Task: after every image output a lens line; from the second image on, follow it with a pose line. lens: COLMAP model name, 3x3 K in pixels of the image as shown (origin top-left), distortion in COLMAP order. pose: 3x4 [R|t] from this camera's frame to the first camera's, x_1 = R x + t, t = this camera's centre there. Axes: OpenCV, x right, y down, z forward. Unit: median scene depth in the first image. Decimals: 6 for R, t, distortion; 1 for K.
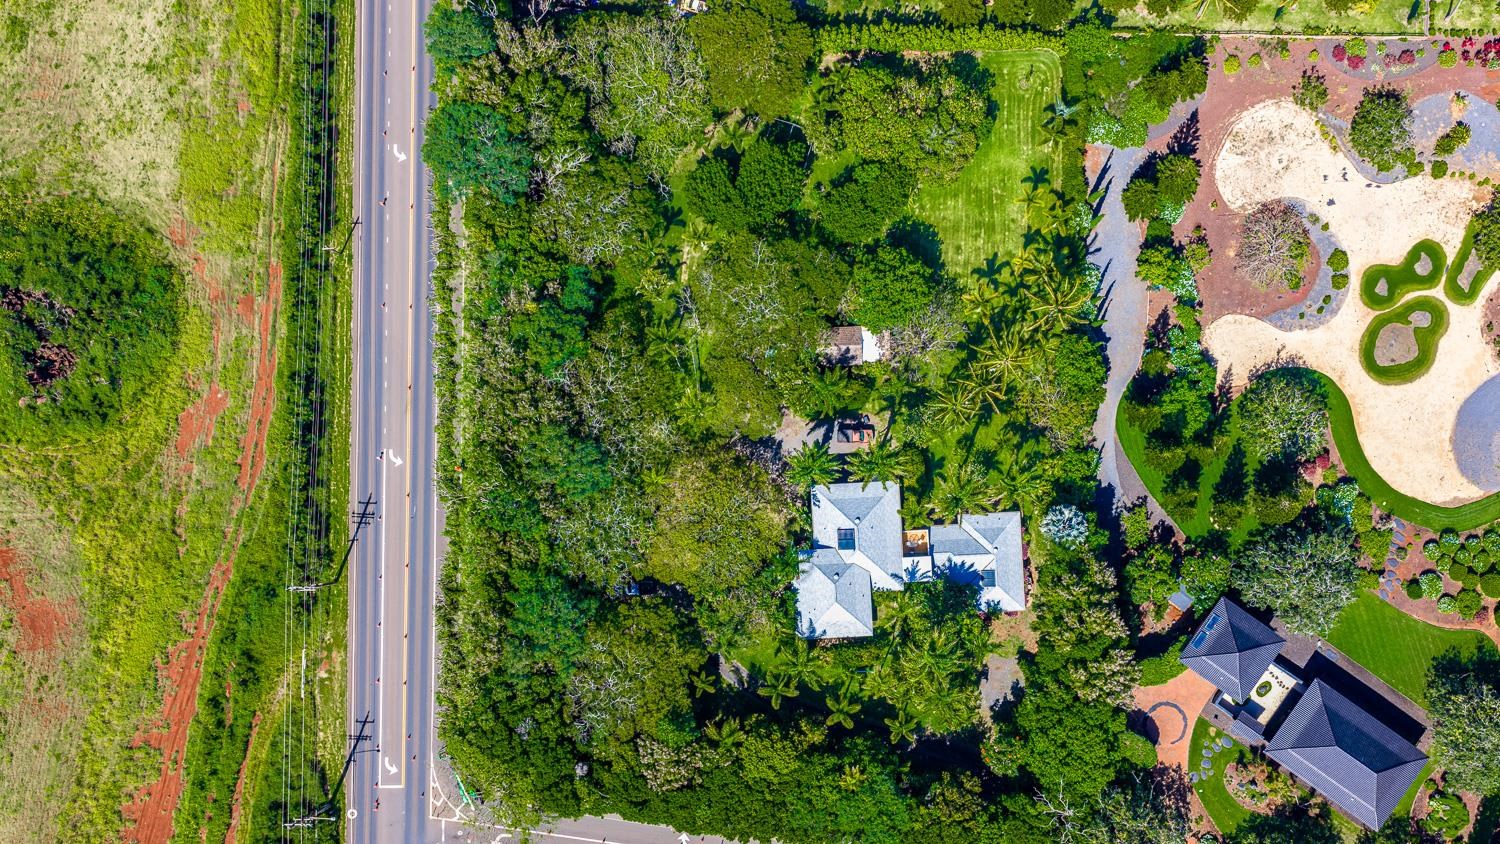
lens RADIAL K [[1673.3, 0, 750.0], [0, 1673.3, 422.0], [0, 0, 1]] dist [-0.013986, -0.002578]
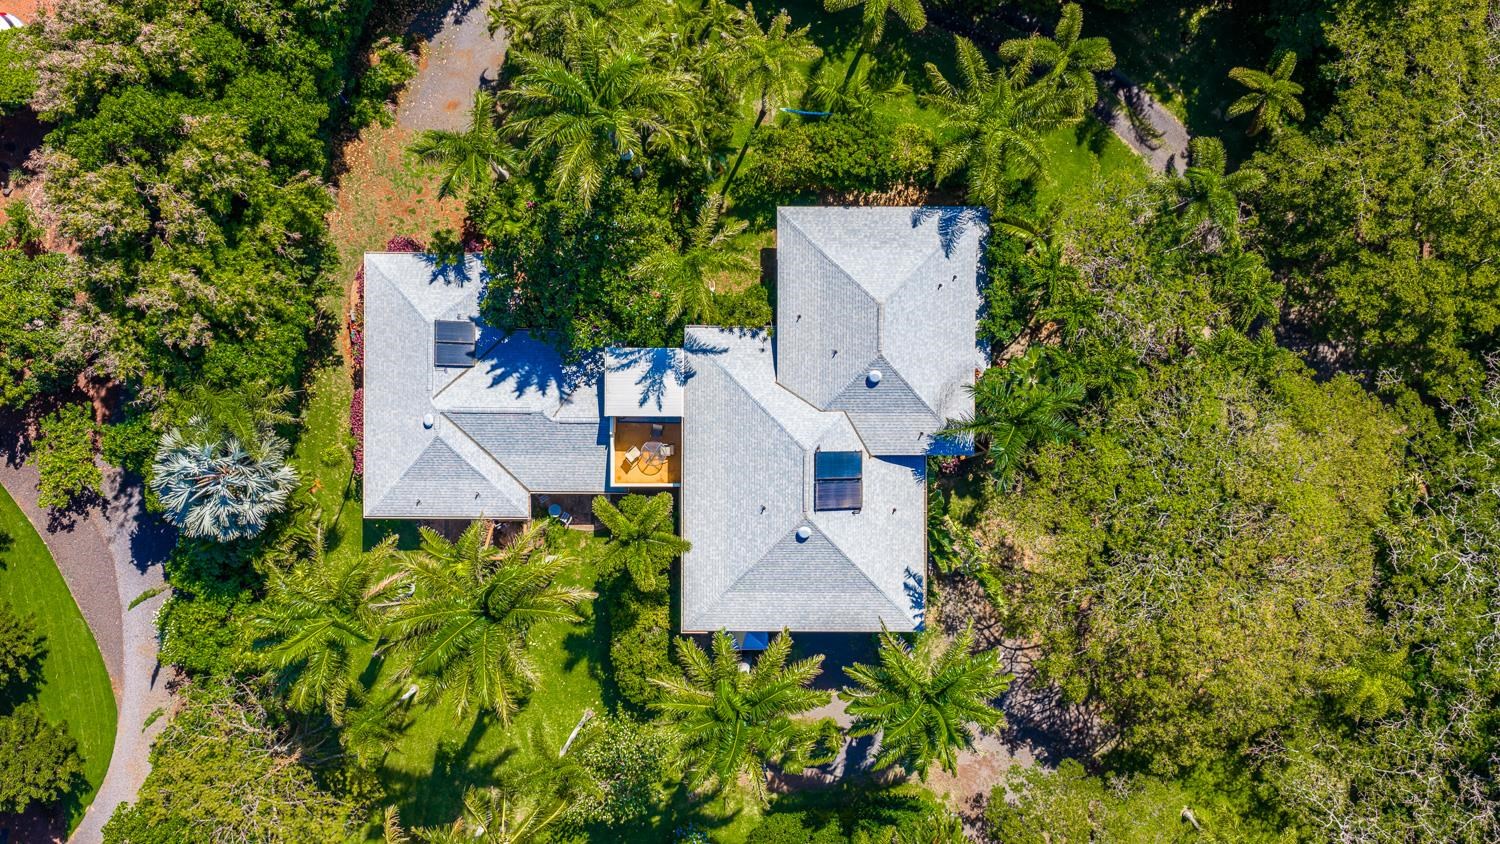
lens RADIAL K [[1224.4, 0, 750.0], [0, 1224.4, 422.0], [0, 0, 1]] dist [0.003796, 0.000887]
pose [[-0.996844, -0.060507, 0.051387, 0.062916], [0.060989, -0.998108, 0.007862, 0.078193], [0.050814, 0.010971, 0.998648, 0.733232]]
